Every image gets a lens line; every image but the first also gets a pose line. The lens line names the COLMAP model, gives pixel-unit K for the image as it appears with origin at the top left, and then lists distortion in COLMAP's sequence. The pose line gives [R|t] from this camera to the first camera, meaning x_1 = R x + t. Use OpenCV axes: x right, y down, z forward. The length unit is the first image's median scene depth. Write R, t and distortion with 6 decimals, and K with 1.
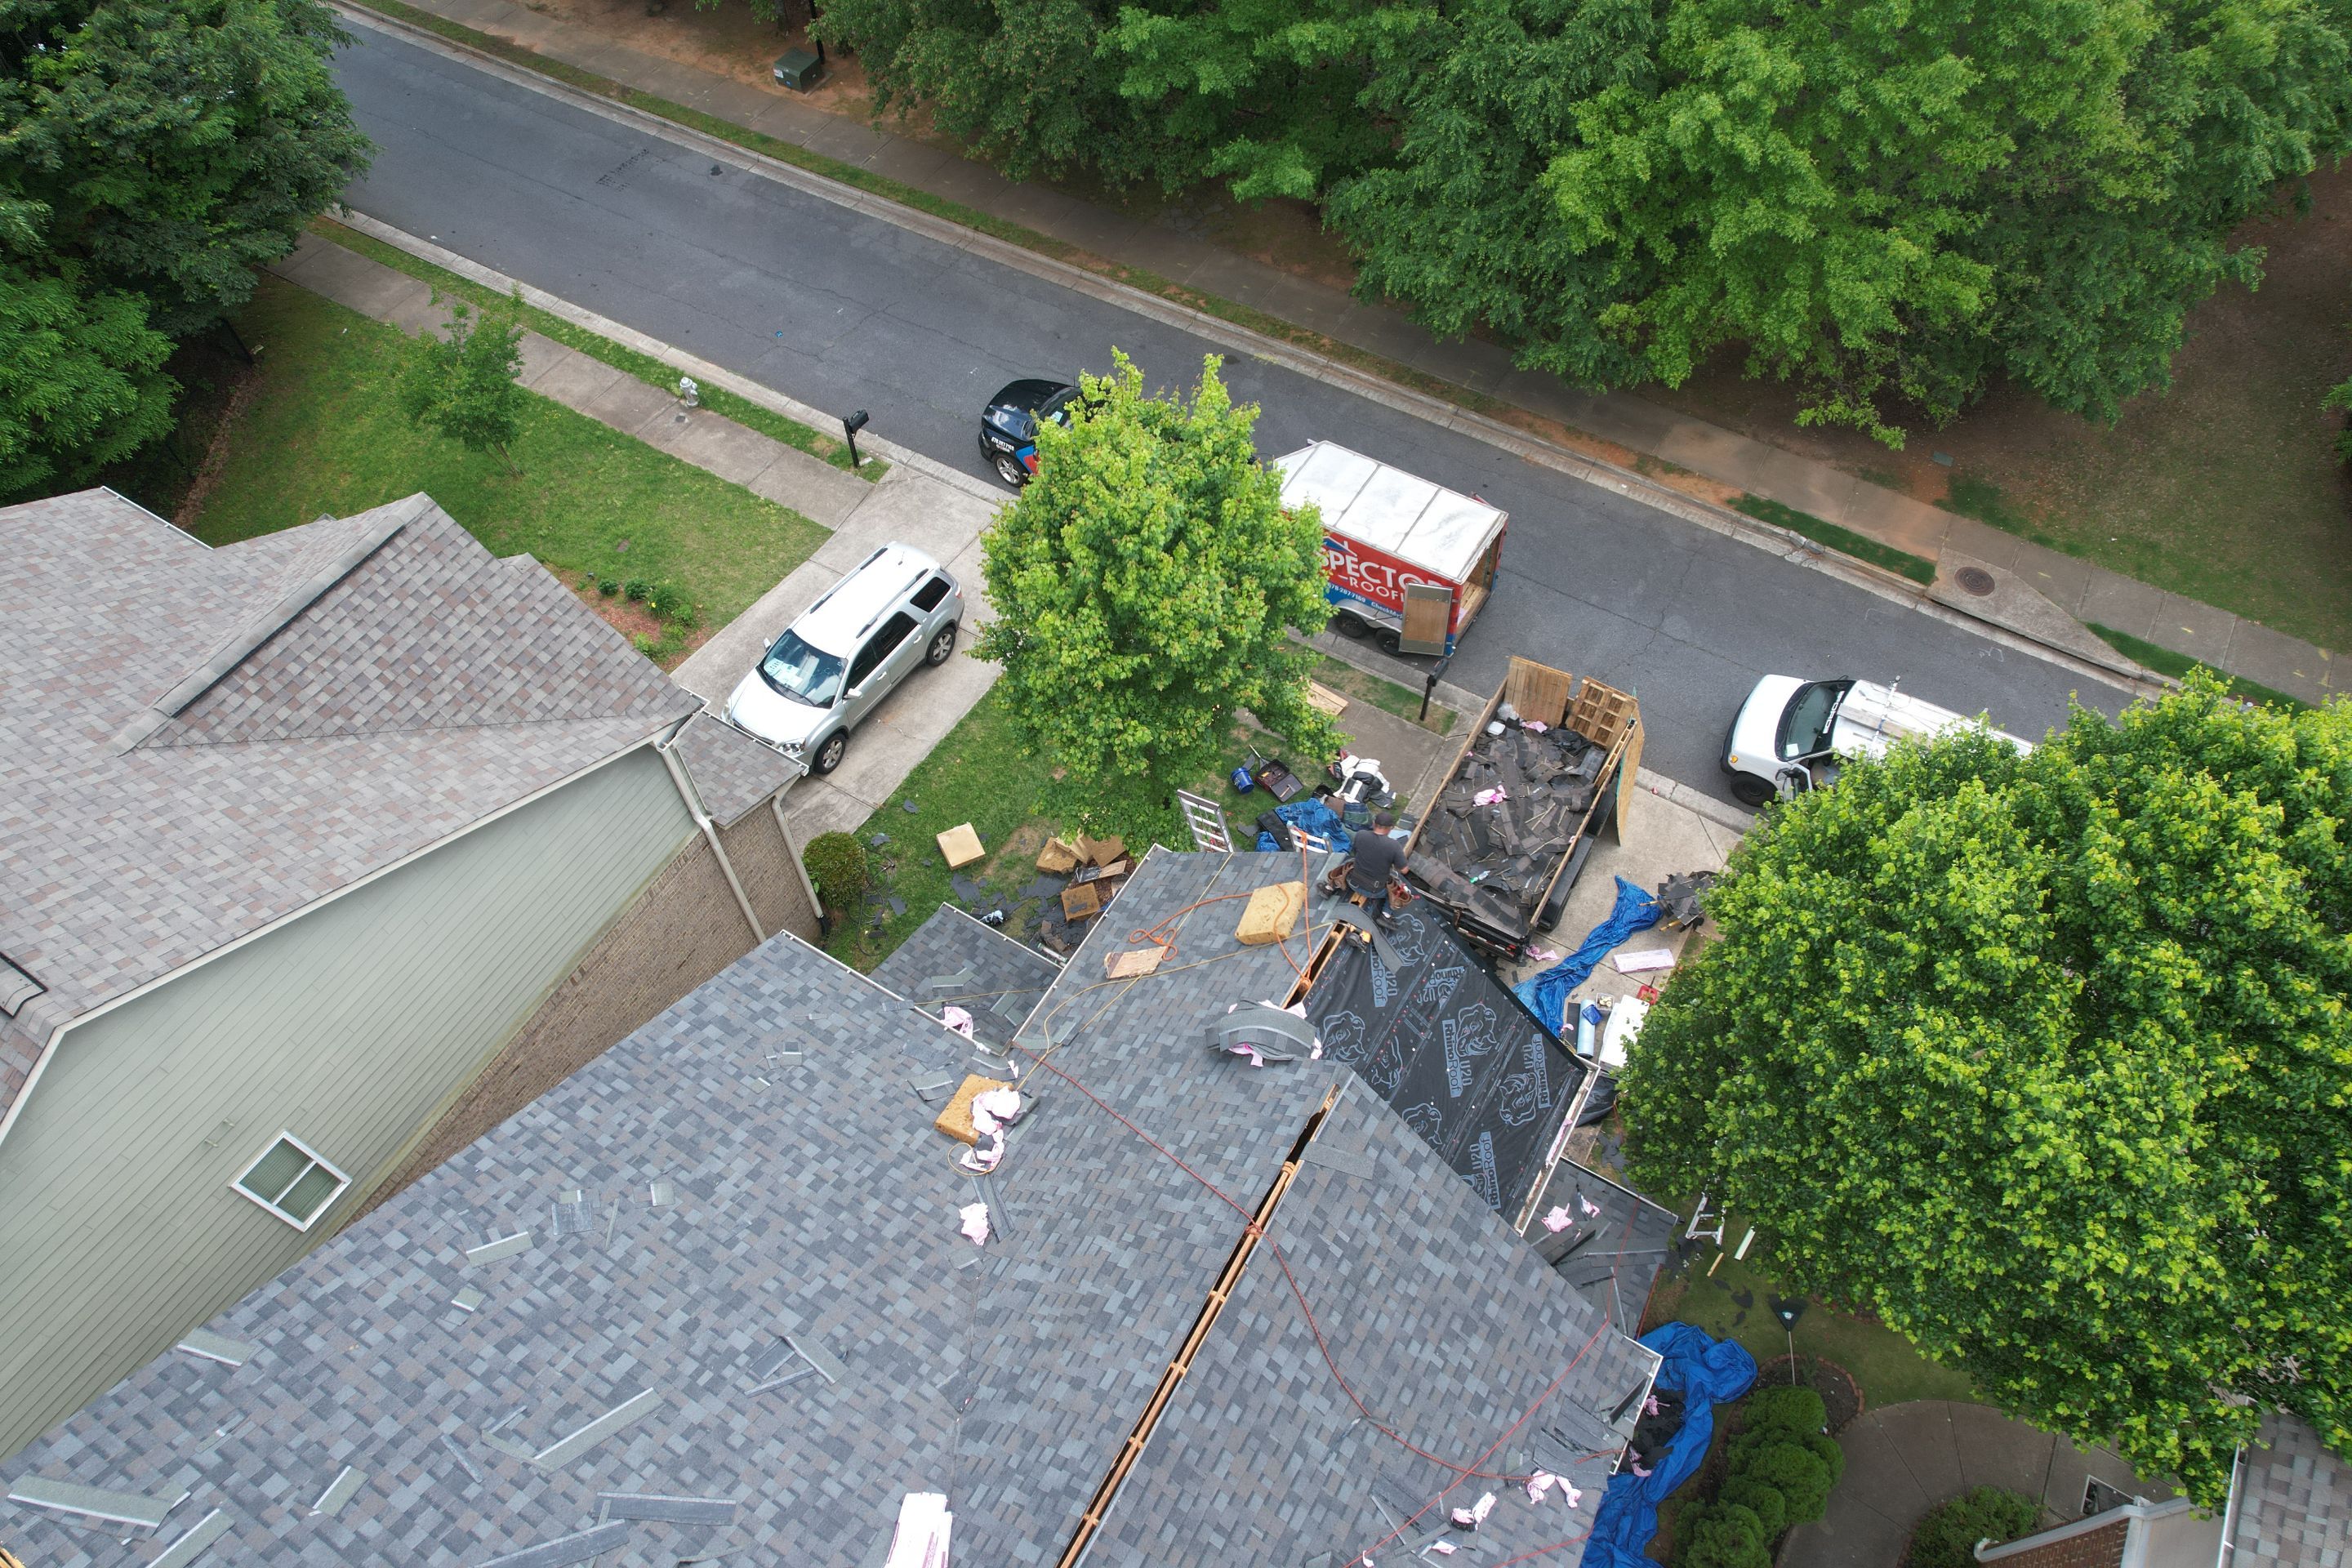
lens RADIAL K [[1508.4, 0, 1180.5], [0, 1508.4, 776.2], [0, 0, 1]] dist [-0.081827, 0.075866]
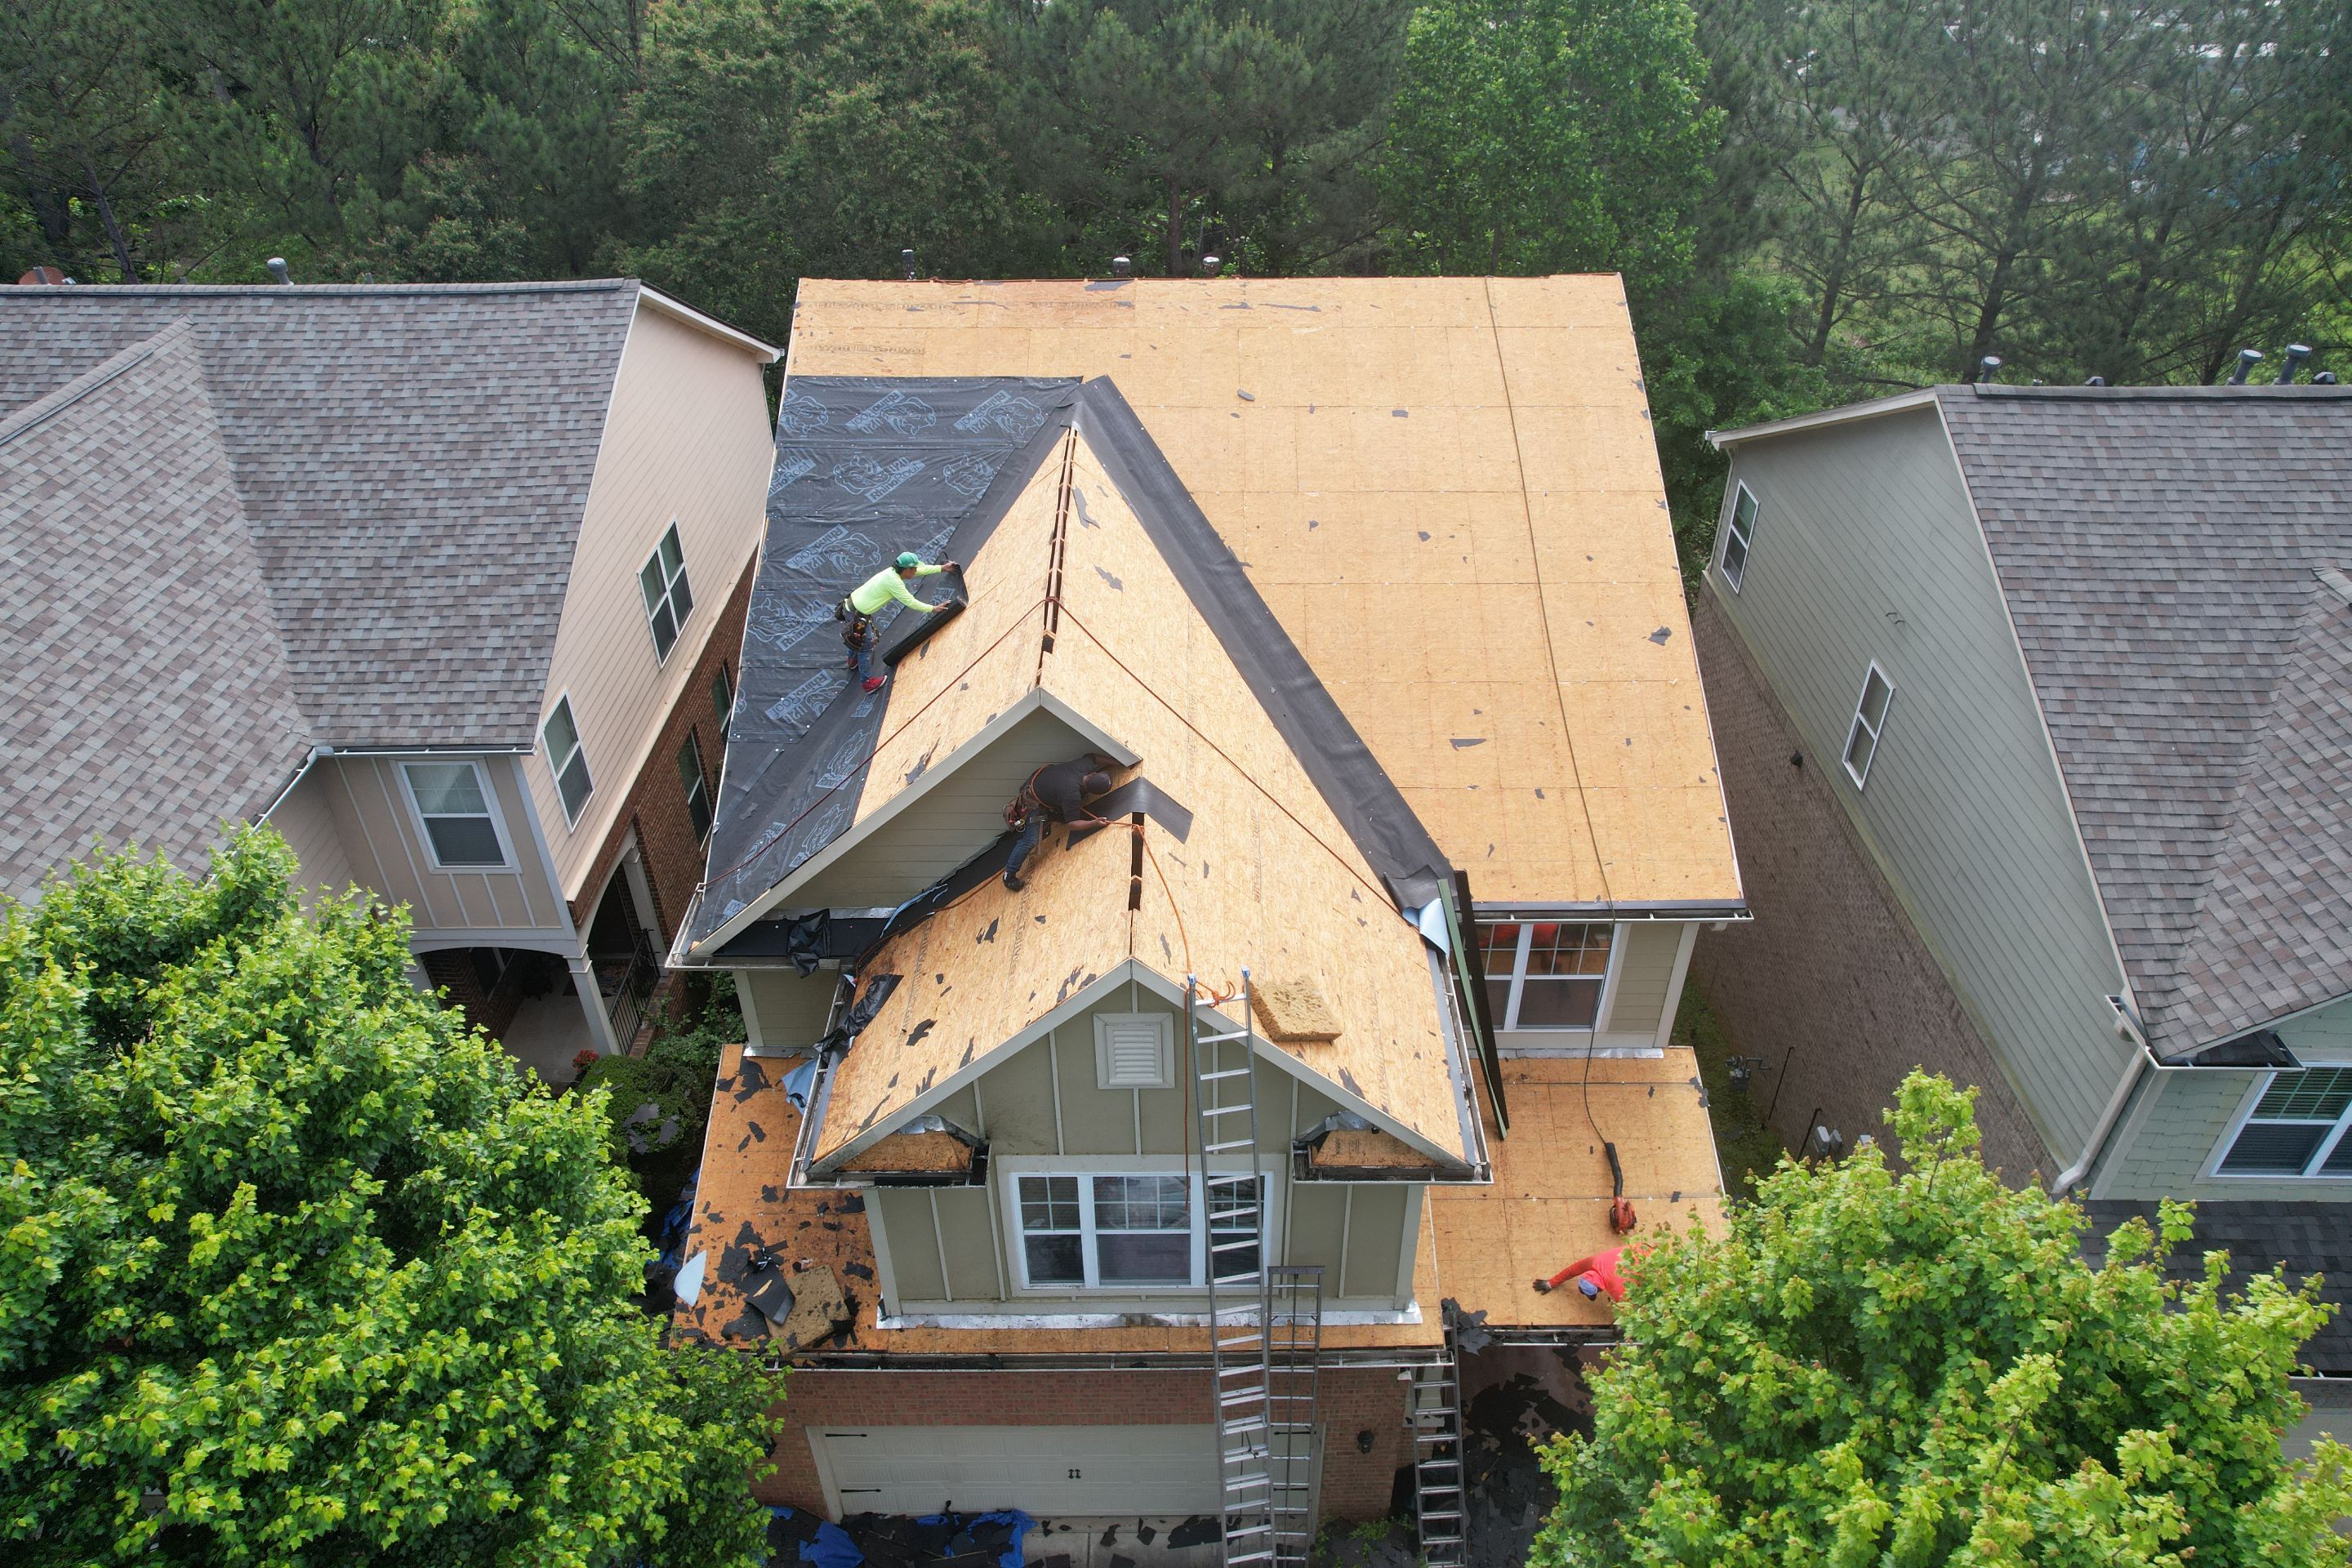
lens RADIAL K [[1497.0, 0, 1176.5], [0, 1497.0, 782.7], [0, 0, 1]] dist [-0.080226, 0.073158]
pose [[-0.859709, 0.307384, -0.407939, 0.343167], [-0.411759, 0.055528, 0.909599, -0.547204], [0.302249, 0.949964, 0.078830, 0.790551]]
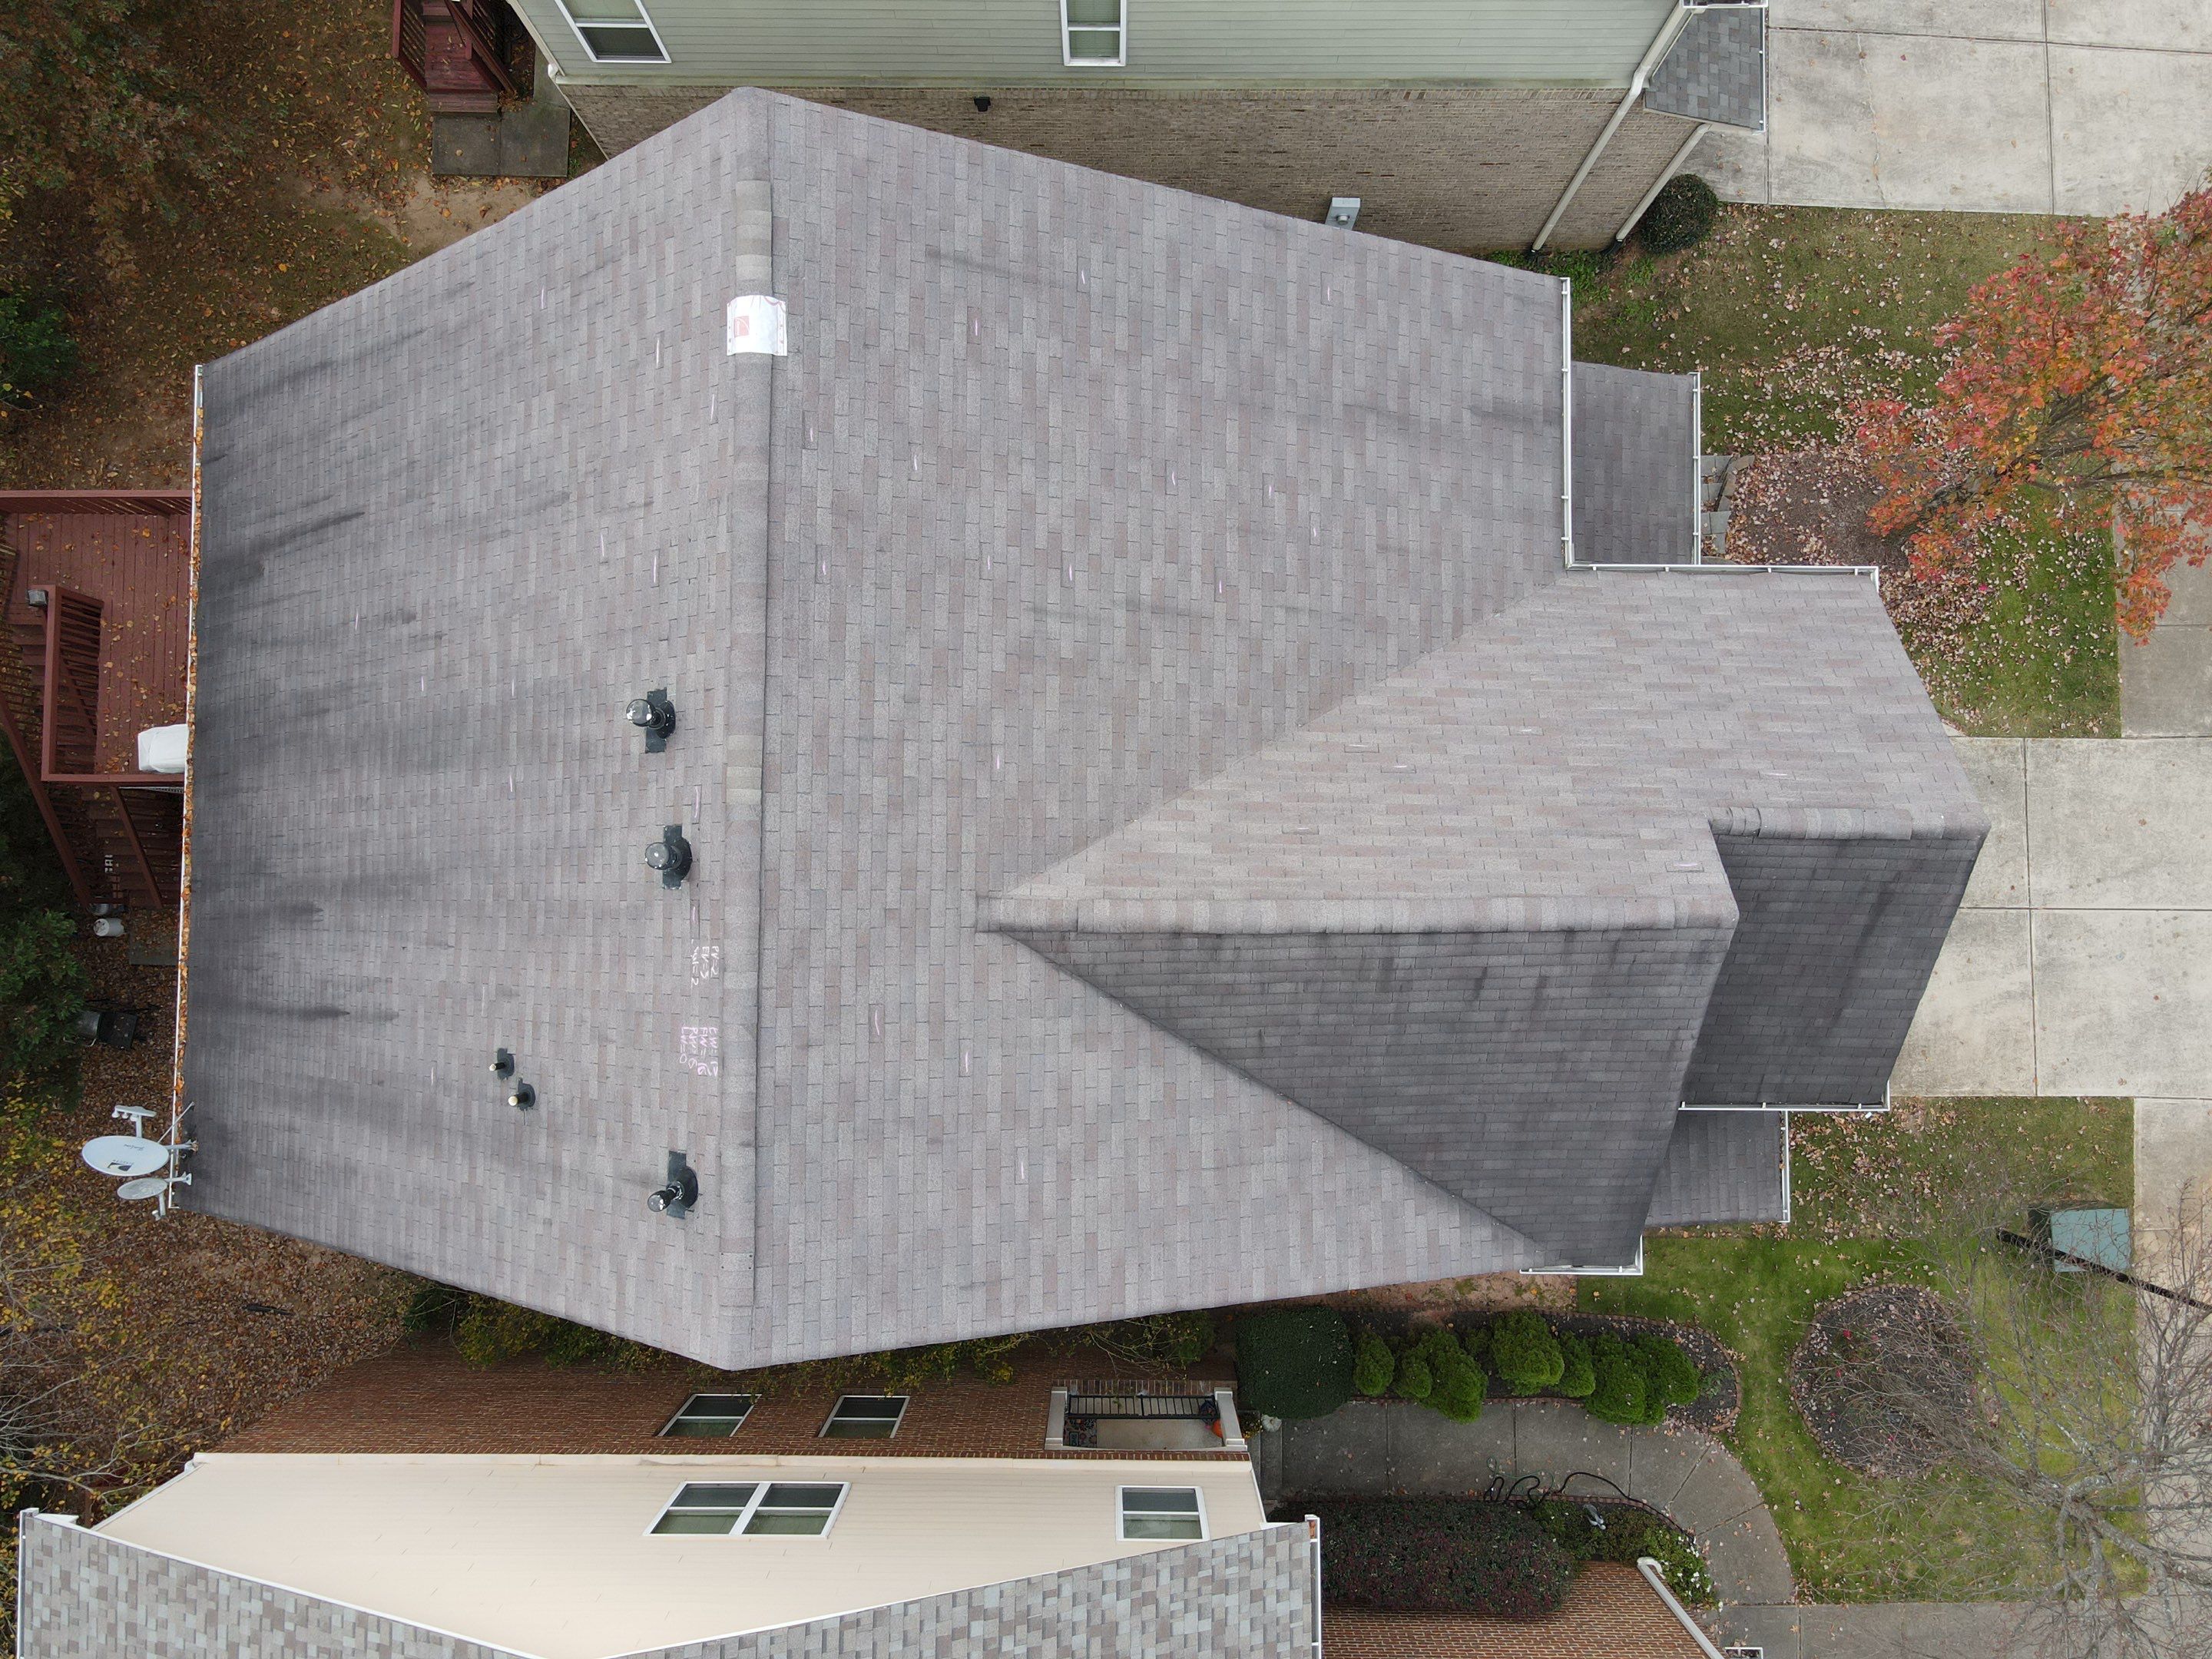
lens RADIAL K [[1611.5, 0, 1103.7], [0, 1611.5, 833.3], [0, 0, 1]] dist [0.031536, -0.017450]
pose [[0.507956, 0.860433, -0.040444, -0.079382], [-0.706152, 0.442845, 0.552484, -0.098300], [0.493286, -0.252077, 0.832542, -0.058117]]
